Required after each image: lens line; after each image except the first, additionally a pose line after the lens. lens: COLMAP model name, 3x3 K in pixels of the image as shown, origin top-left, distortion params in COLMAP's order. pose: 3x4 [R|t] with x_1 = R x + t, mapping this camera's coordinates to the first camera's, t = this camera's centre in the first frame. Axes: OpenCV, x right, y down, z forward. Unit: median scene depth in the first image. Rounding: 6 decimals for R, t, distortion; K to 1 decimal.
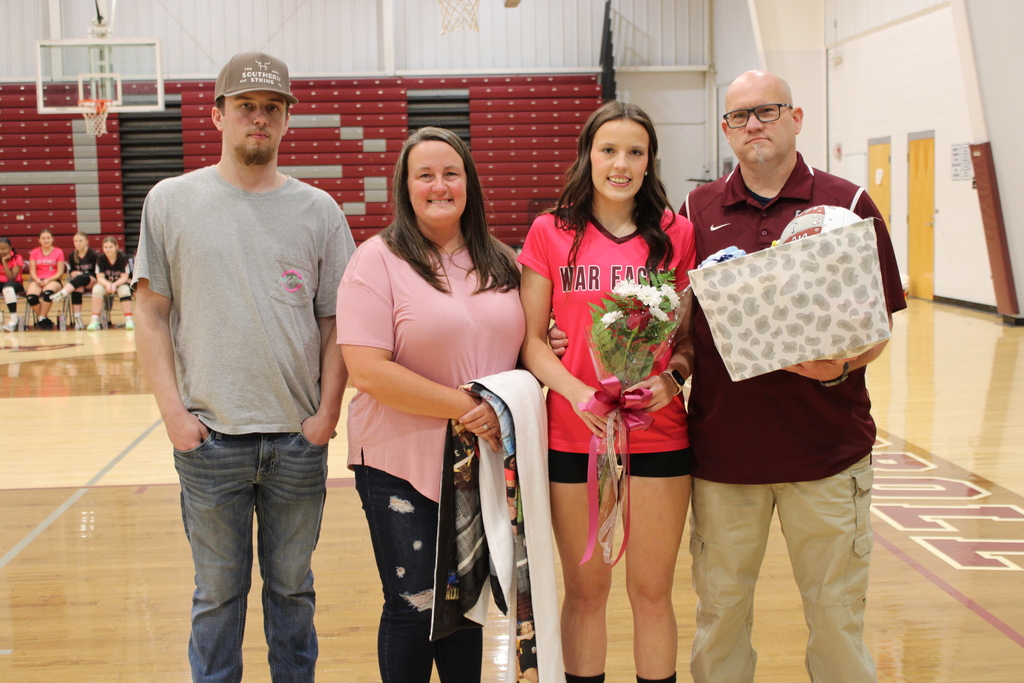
lens RADIAL K [[1386.0, 0, 593.9], [0, 1386.0, 341.9], [0, 0, 1]] dist [-0.039730, 0.009534]
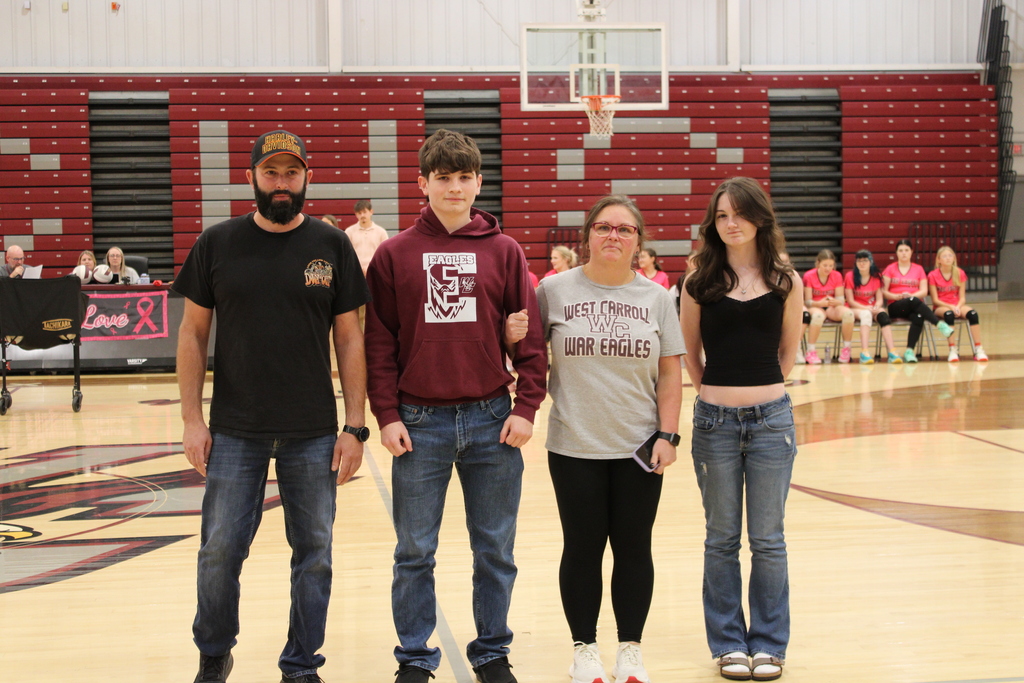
lens RADIAL K [[1772.9, 0, 514.6], [0, 1772.9, 342.9], [0, 0, 1]] dist [-0.007149, 0.112588]
pose [[0.998960, 0.001843, 0.045567, -0.335961], [0.000016, 0.999169, -0.040754, 0.012517], [-0.045605, 0.040712, 0.998130, -0.042963]]
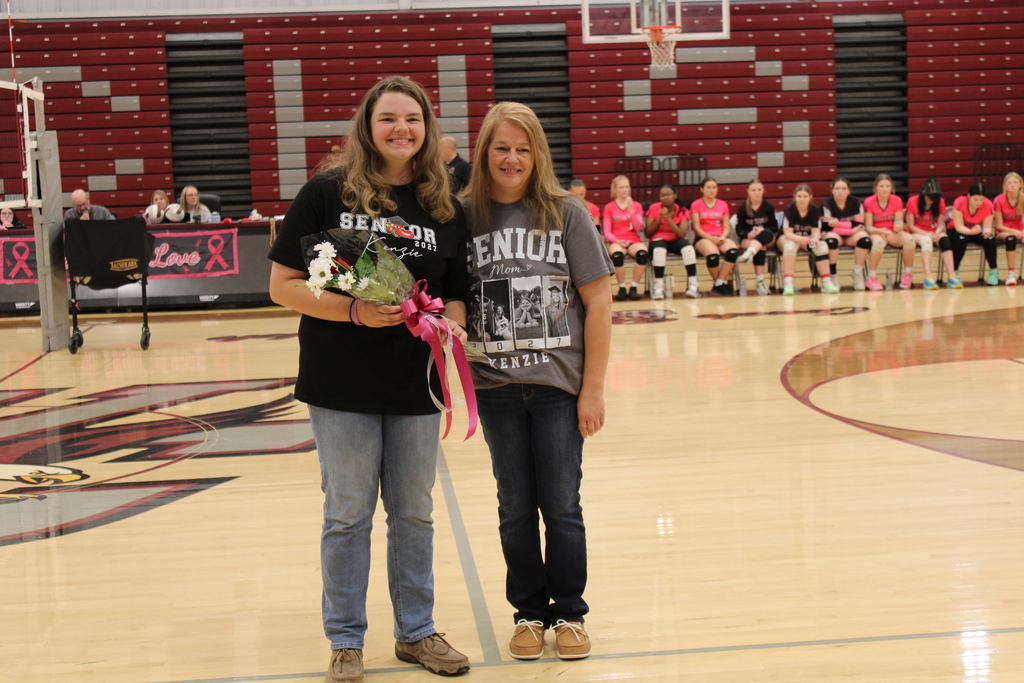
lens RADIAL K [[1711.6, 0, 513.4], [0, 1711.6, 341.2], [0, 0, 1]] dist [-0.010249, 0.065658]
pose [[0.999889, -0.014284, -0.004124, -0.327410], [0.014289, 0.999897, 0.001106, 0.009861], [0.004108, -0.001165, 0.999991, -0.029773]]
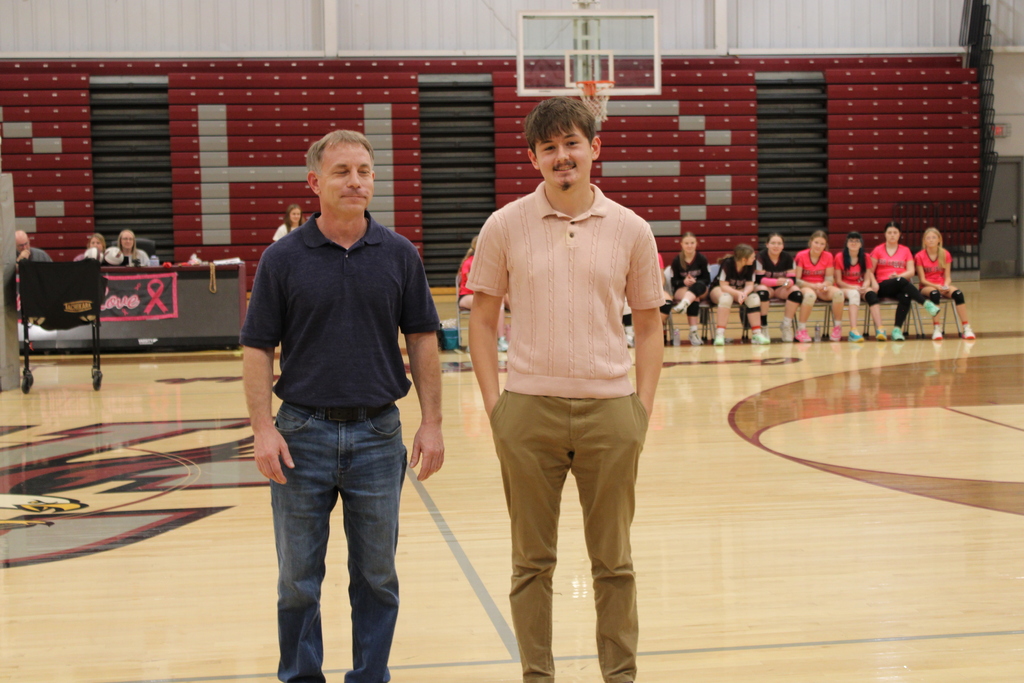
lens RADIAL K [[1767.0, 0, 505.1], [0, 1767.0, 338.5], [0, 0, 1]] dist [-0.014139, 0.144150]
pose [[0.998673, -0.001038, 0.051483, -0.344616], [0.002609, 0.999533, -0.030459, 0.012436], [-0.051428, 0.030553, 0.998209, -0.061484]]
